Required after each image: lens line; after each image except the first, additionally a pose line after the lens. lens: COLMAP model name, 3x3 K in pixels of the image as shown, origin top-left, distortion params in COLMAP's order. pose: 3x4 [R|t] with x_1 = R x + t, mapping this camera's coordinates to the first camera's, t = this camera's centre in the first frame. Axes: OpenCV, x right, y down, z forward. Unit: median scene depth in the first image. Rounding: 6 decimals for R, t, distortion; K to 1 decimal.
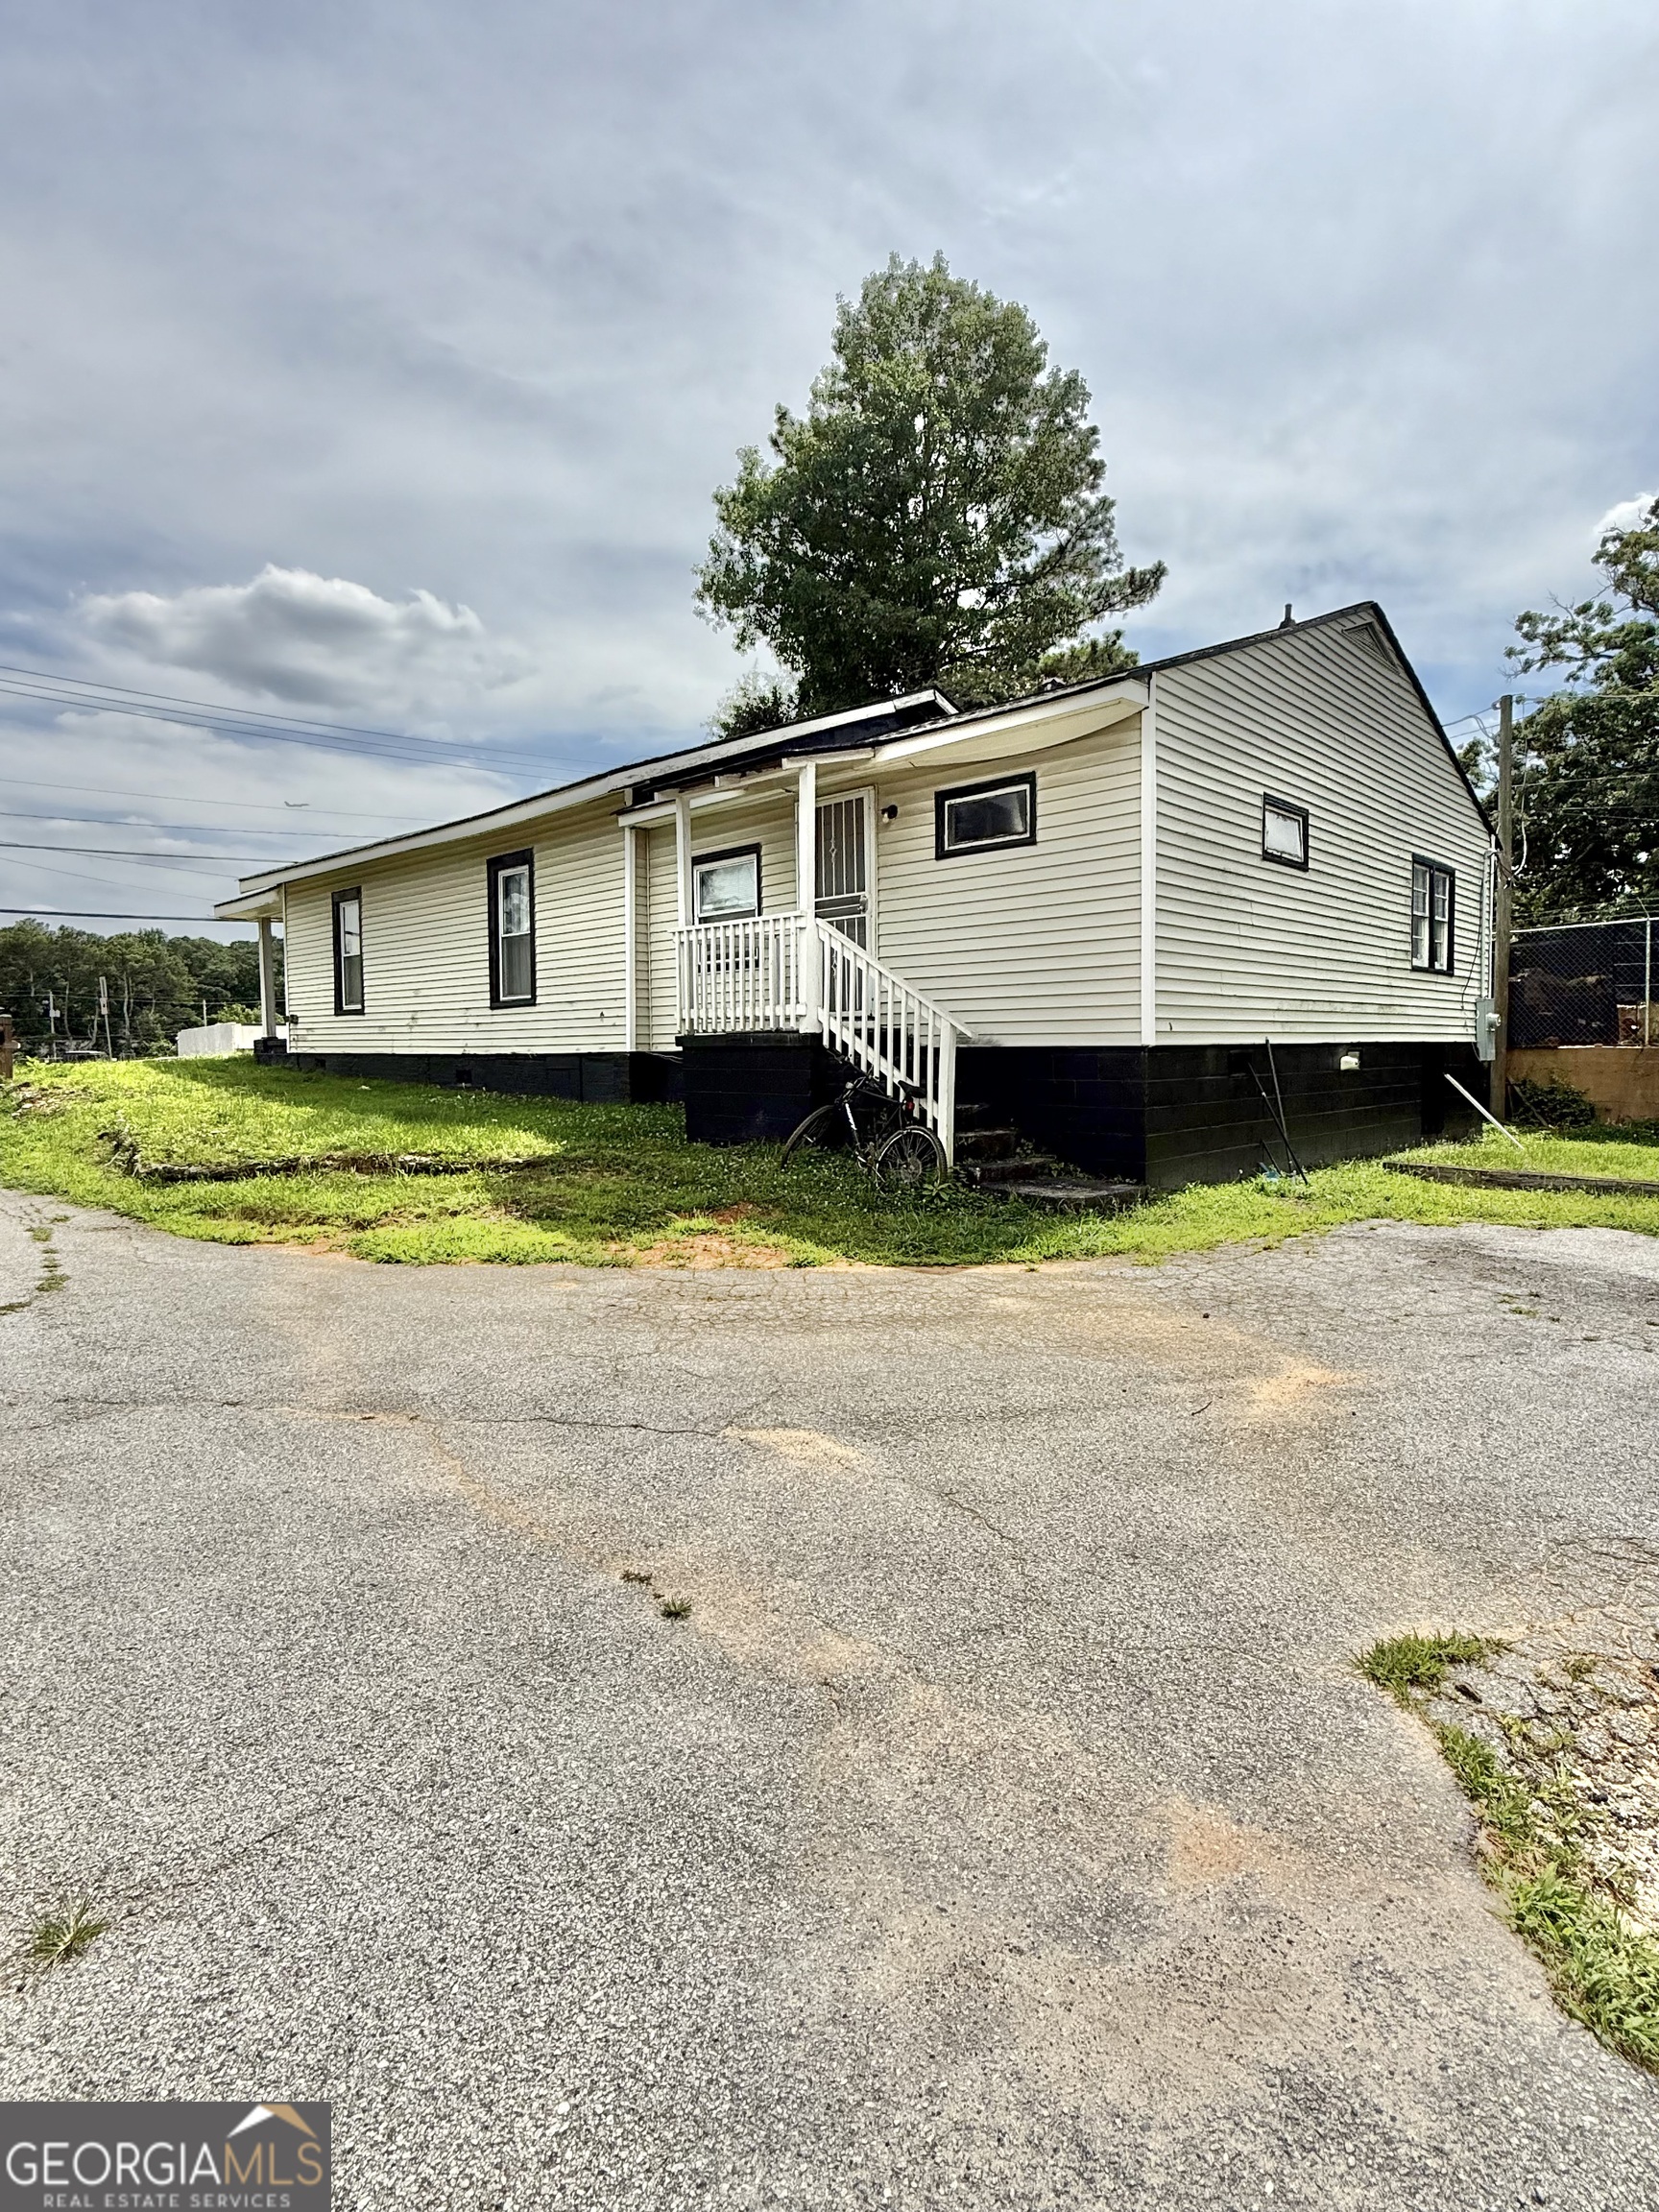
lens RADIAL K [[1120.3, 0, 840.7], [0, 1120.3, 1078.2], [0, 0, 1]] dist [-0.000092, 0.000518]
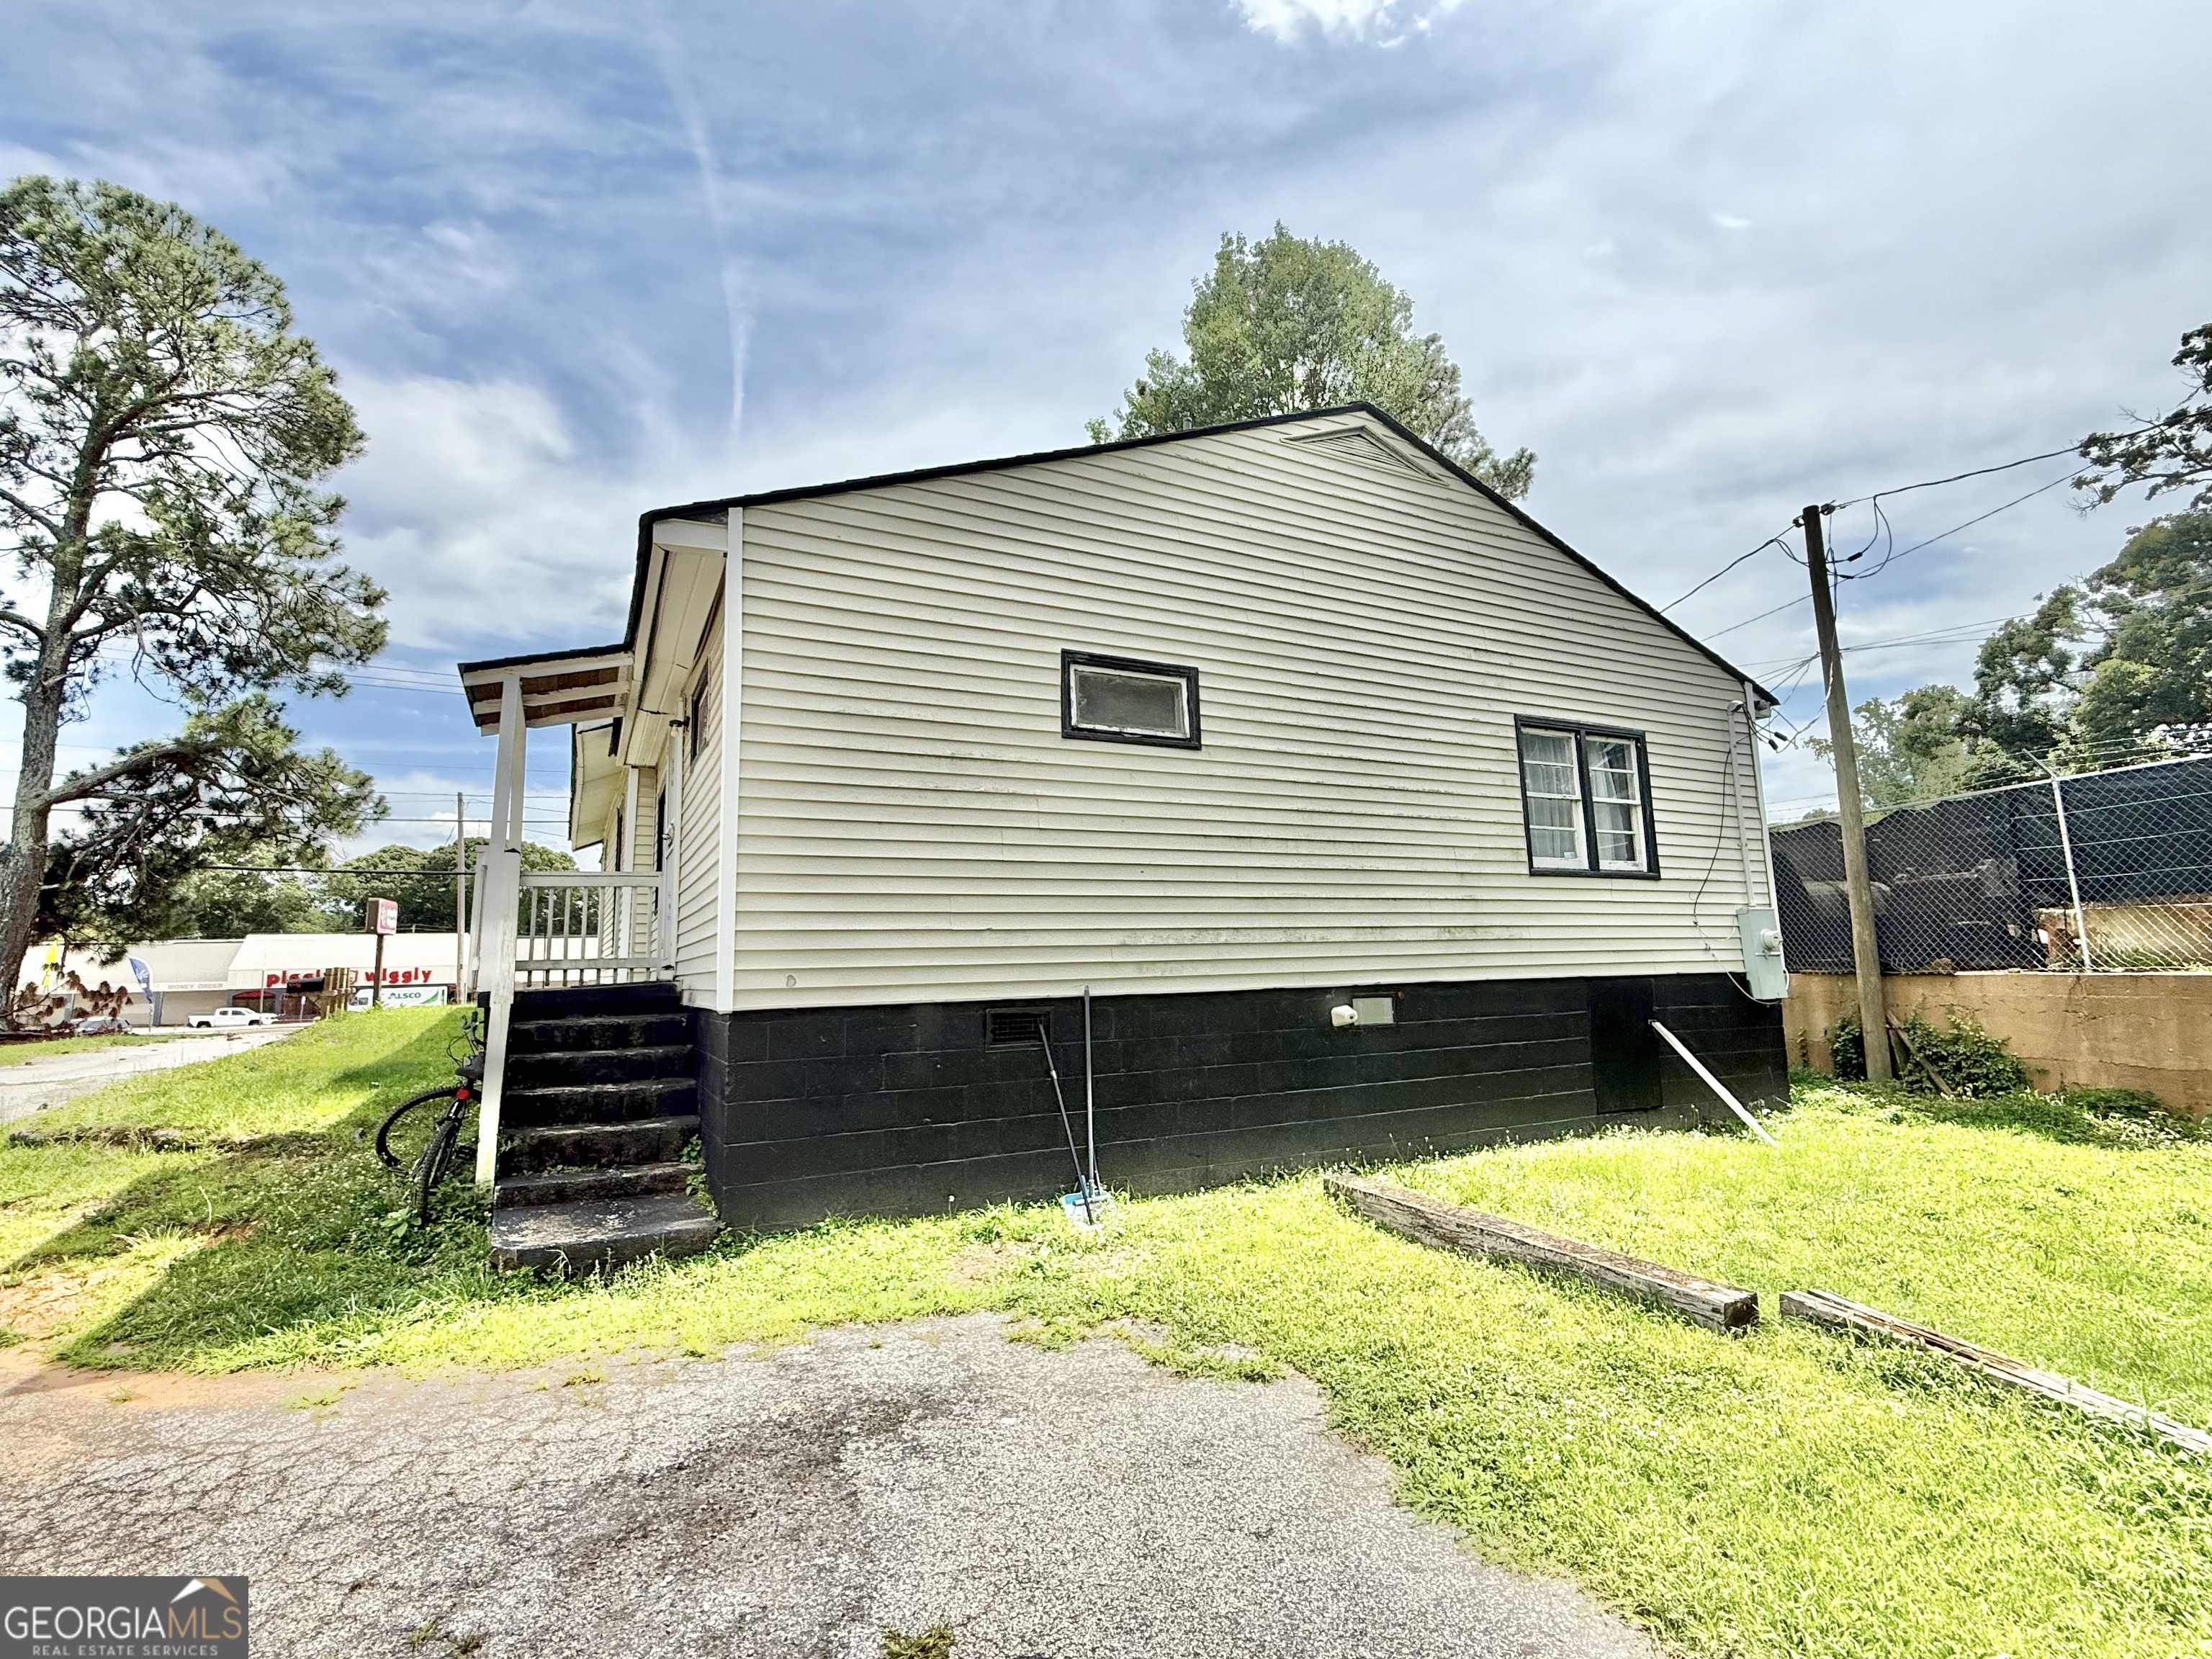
lens RADIAL K [[1011.7, 0, 1094.9], [0, 1011.7, 817.6], [0, 0, 1]] dist [0.002656, -0.000017]
pose [[0.944424, -0.064019, -0.322435, 0.421338], [0.008013, 0.985046, -0.172107, -0.022914], [0.328632, 0.159958, 0.930814, 0.287549]]
